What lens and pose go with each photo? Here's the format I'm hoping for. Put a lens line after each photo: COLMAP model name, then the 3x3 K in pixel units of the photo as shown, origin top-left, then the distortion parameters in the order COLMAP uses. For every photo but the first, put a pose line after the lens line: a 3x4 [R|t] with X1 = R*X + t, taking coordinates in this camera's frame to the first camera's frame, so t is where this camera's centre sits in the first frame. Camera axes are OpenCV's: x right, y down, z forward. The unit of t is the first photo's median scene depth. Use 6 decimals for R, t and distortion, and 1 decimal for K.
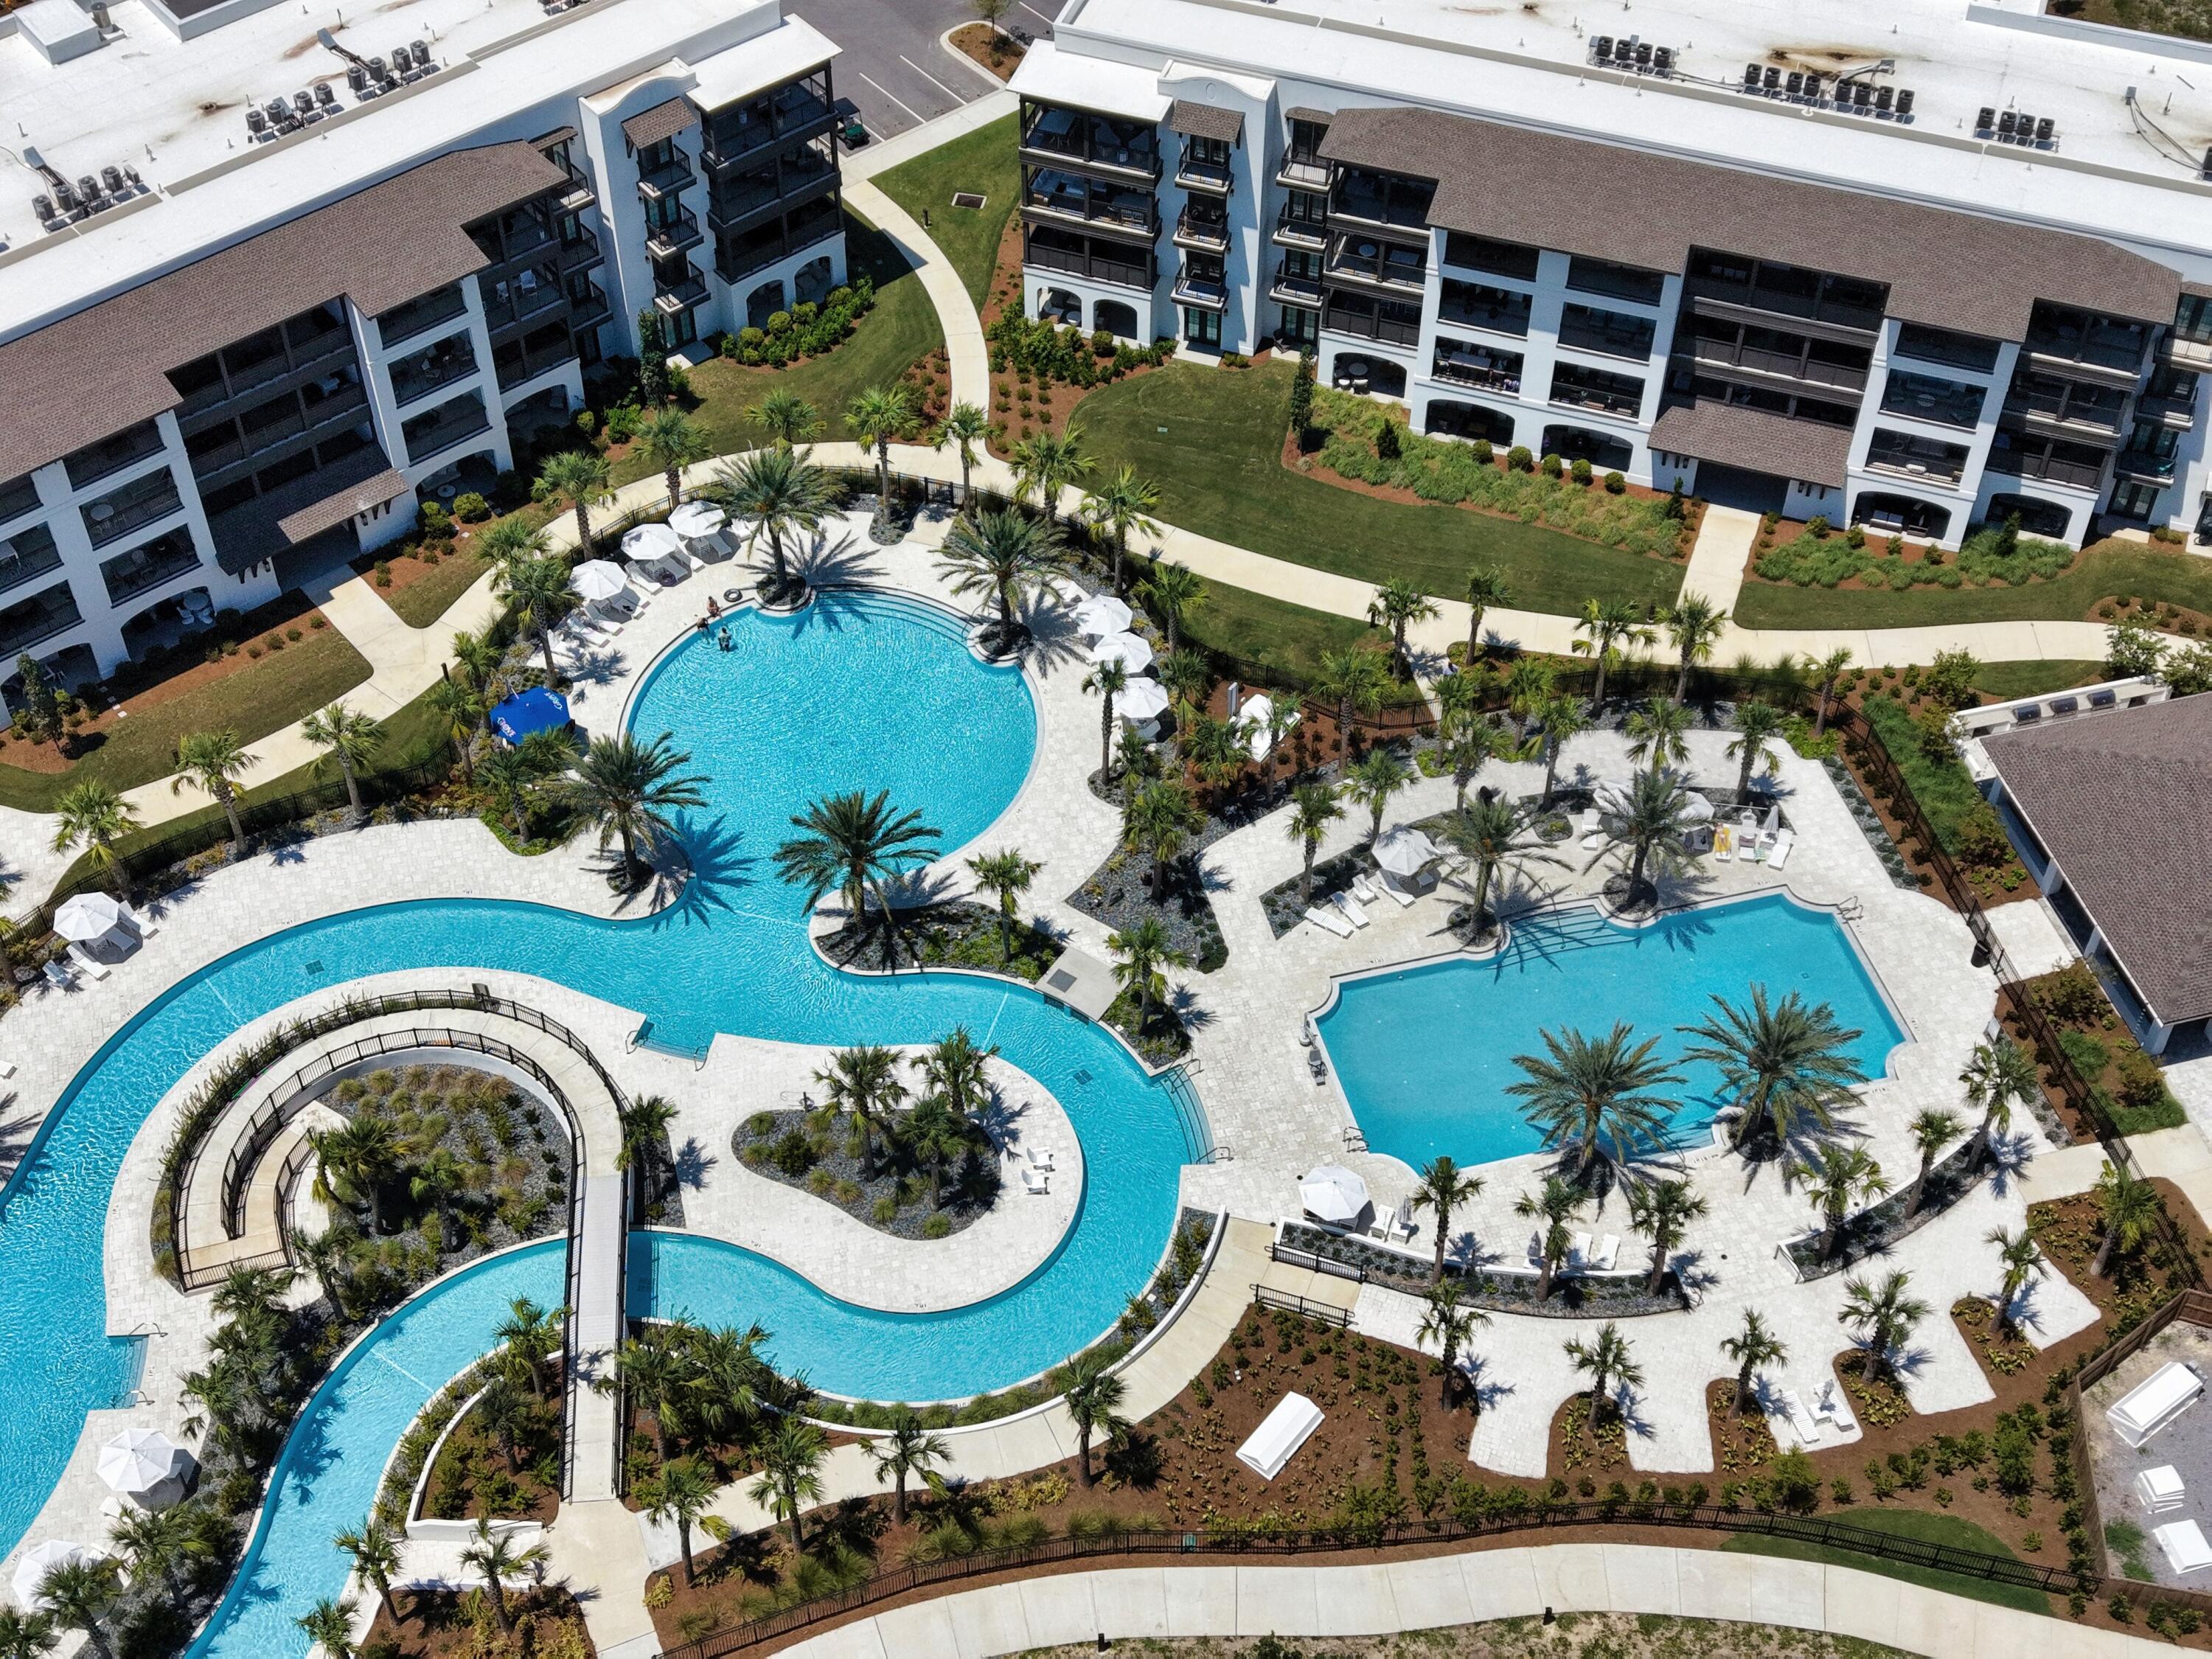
lens RADIAL K [[2917.6, 0, 1097.1], [0, 2917.6, 825.6], [0, 0, 1]] dist [0.227007, -0.775179]
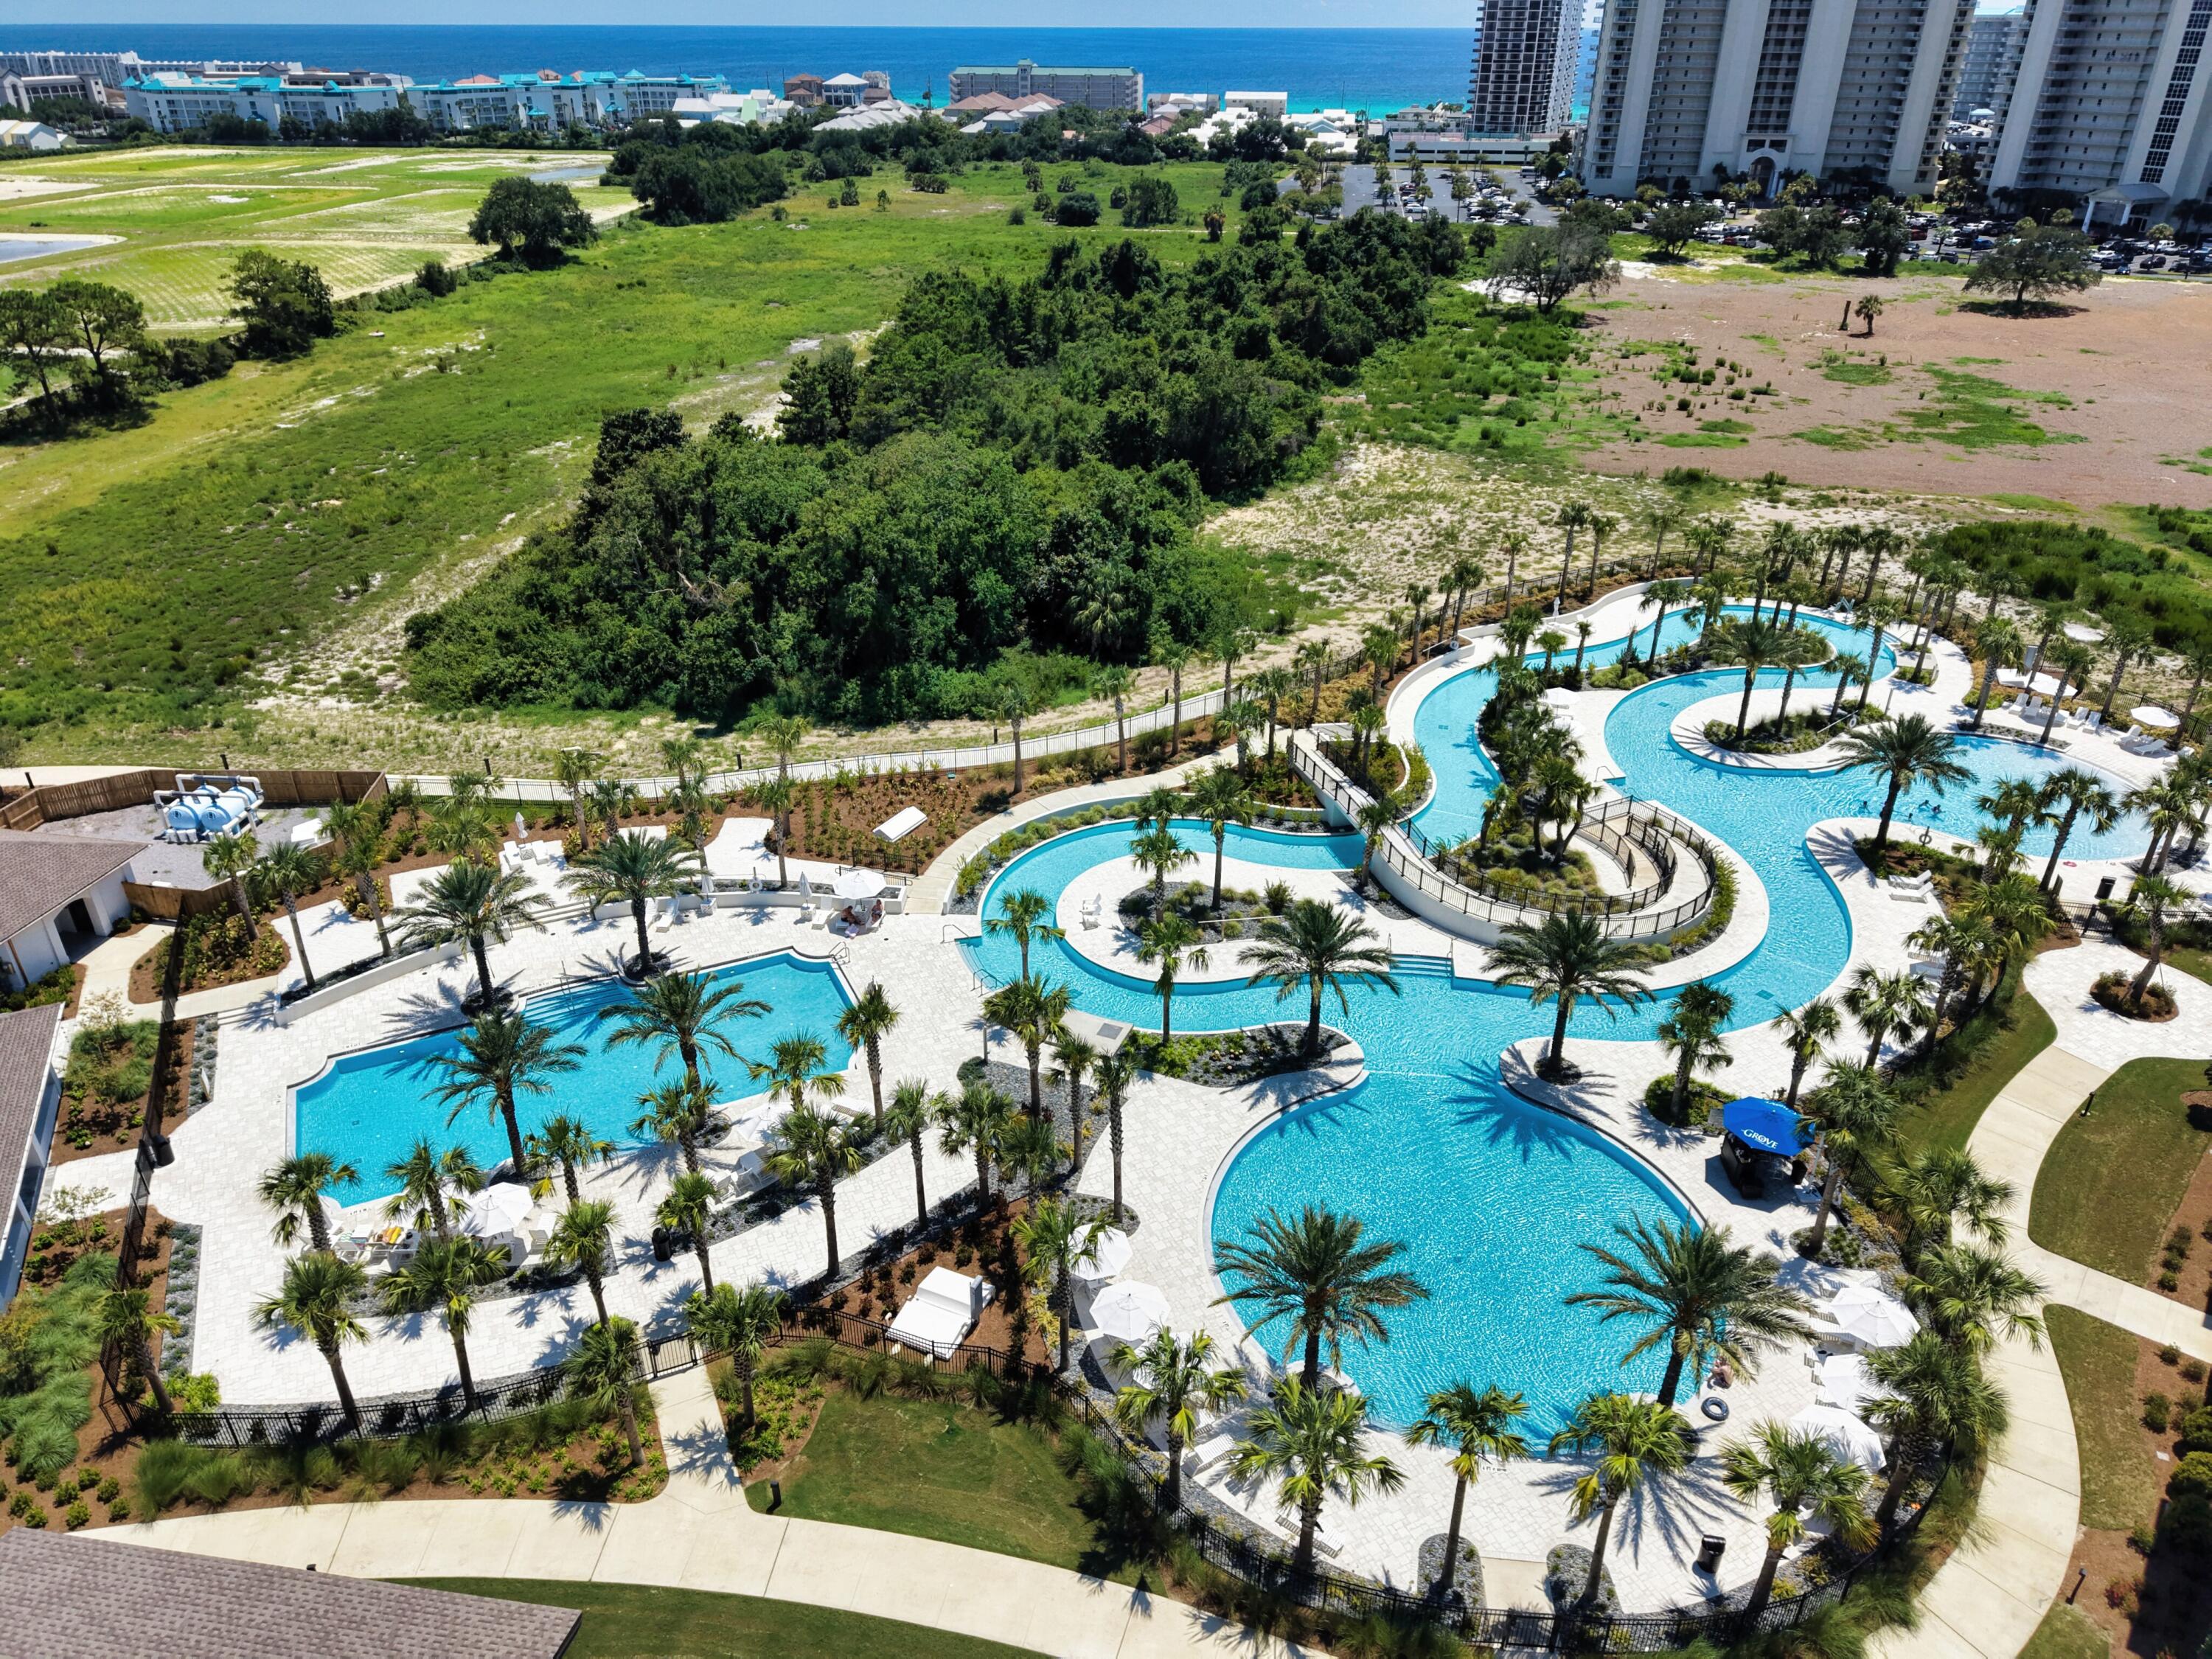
lens RADIAL K [[1474.7, 0, 1106.0], [0, 1474.7, 829.5], [0, 0, 1]] dist [0.032326, -0.028395]
pose [[-0.983120, 0.081365, -0.163875, 0.064072], [-0.140754, 0.235888, 0.961533, -0.429732], [0.116891, 0.968368, -0.220454, 0.931247]]
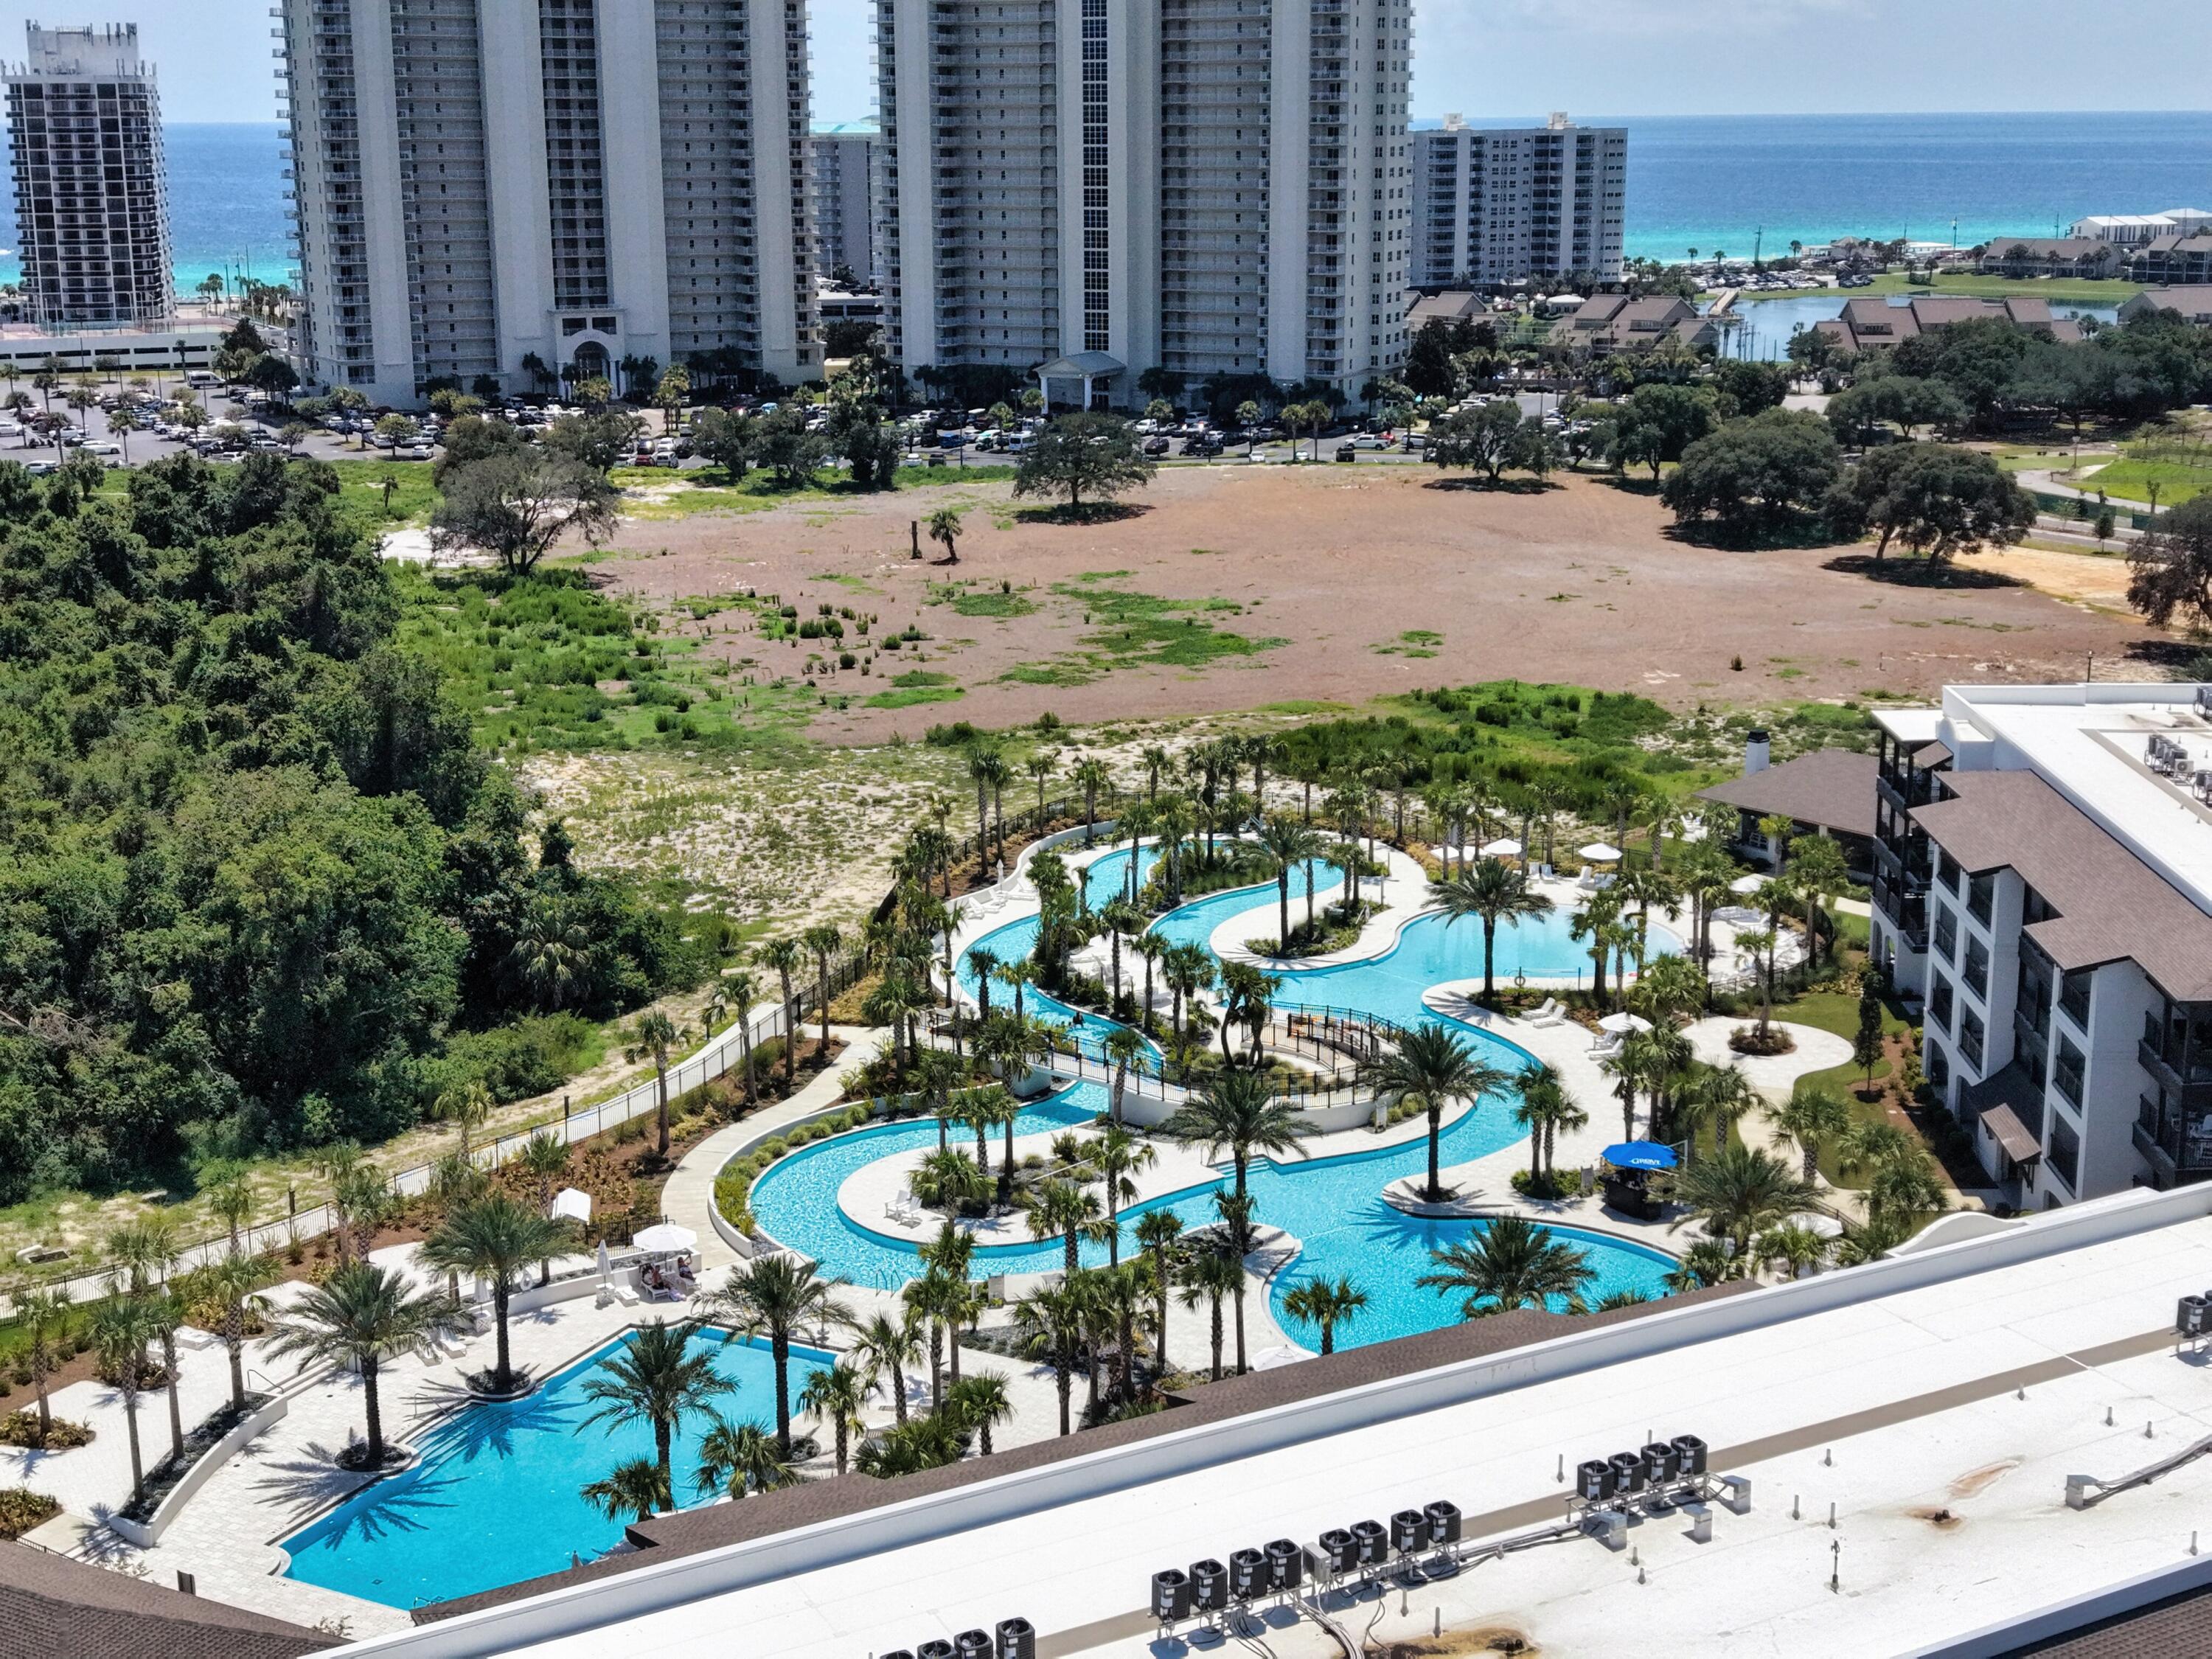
lens RADIAL K [[2917.6, 0, 1097.1], [0, 2917.6, 825.6], [0, 0, 1]] dist [0.227007, -0.775179]
pose [[-0.671628, 0.174465, -0.720054, 0.590936], [-0.549770, 0.534144, 0.642217, -0.597280], [0.496657, 0.827195, -0.262831, 1.014813]]
